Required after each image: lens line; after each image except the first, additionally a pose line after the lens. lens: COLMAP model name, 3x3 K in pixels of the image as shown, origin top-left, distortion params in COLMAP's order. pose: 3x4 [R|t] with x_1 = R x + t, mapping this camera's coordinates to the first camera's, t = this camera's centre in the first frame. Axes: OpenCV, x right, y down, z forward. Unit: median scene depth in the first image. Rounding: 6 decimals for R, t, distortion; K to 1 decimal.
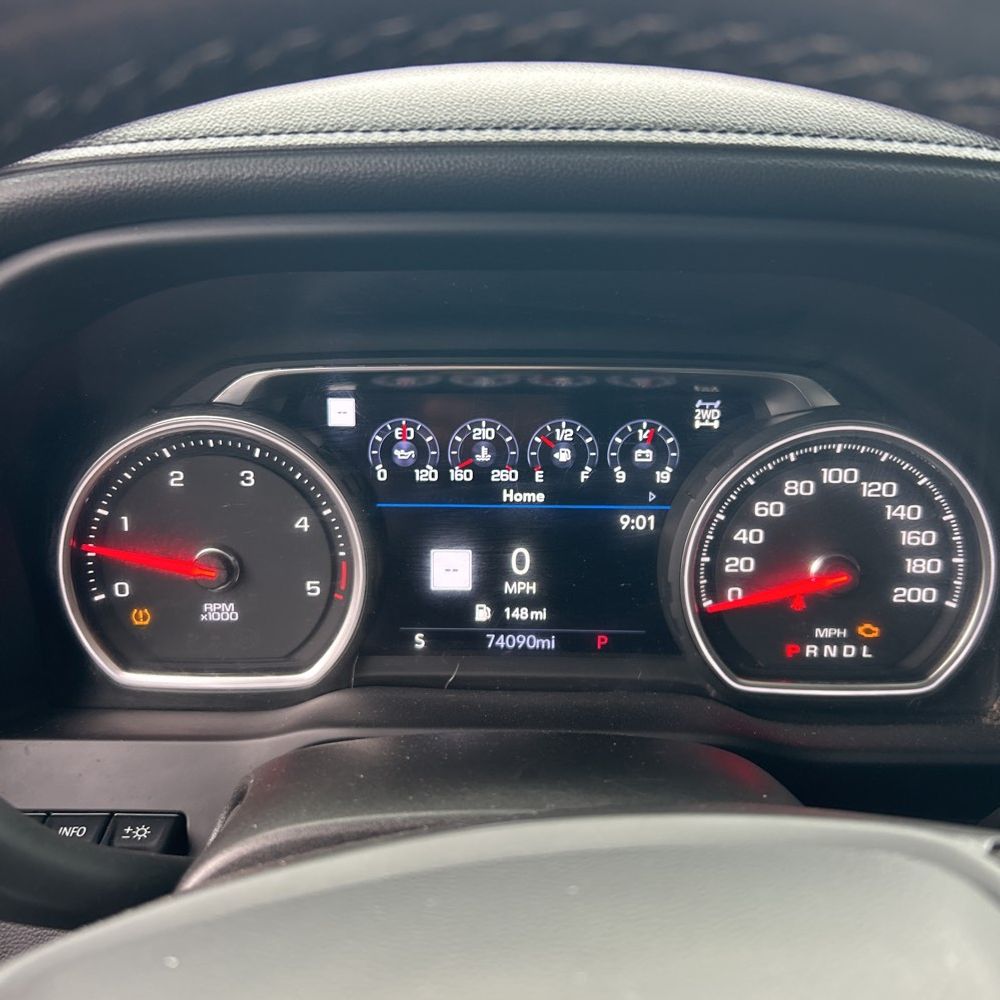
lens RADIAL K [[976.8, 0, 499.2], [0, 976.8, 500.9], [0, 0, 1]] dist [0.074753, 0.000000]
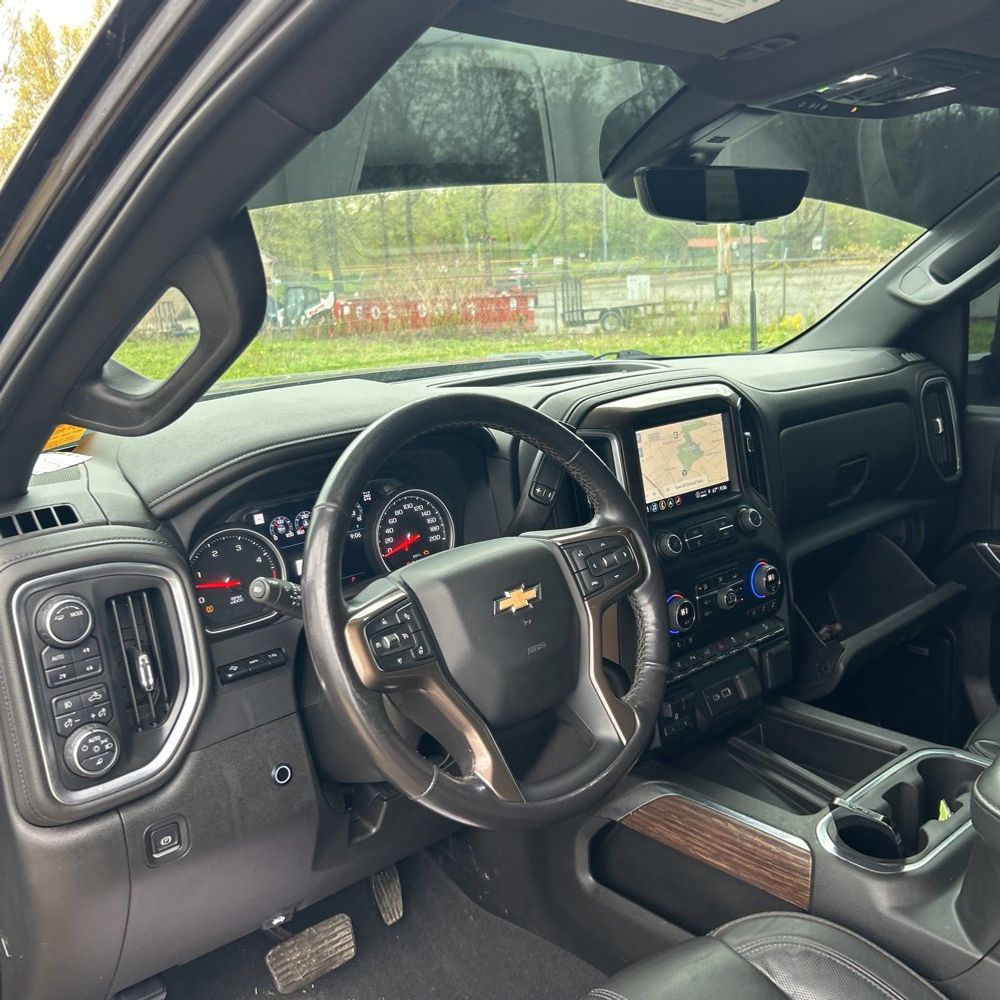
lens RADIAL K [[976.8, 0, 499.5], [0, 976.8, 499.4], [0, 0, 1]] dist [0.074753, 0.000000]
pose [[0.730715, -0.185248, 0.657068, -1.490169], [0.285584, 0.957164, -0.047740, 0.185726], [-0.620078, 0.222532, 0.752318, -1.550587]]
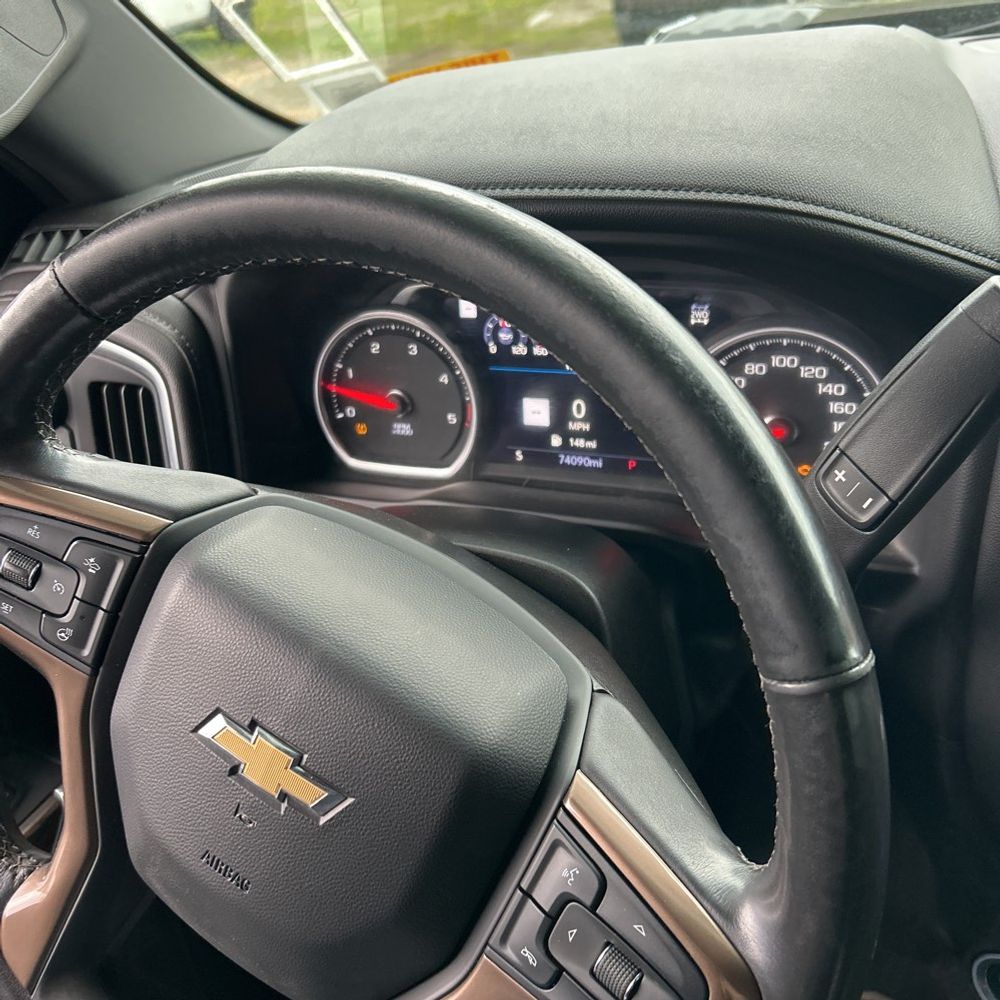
lens RADIAL K [[976.8, 0, 500.6], [0, 976.8, 502.8], [0, 0, 1]] dist [0.074753, 0.000000]
pose [[0.927215, 0.090925, -0.363325, 0.487143], [-0.016530, 0.979073, 0.202837, -0.104571], [0.374165, -0.182068, 0.909314, -0.469176]]
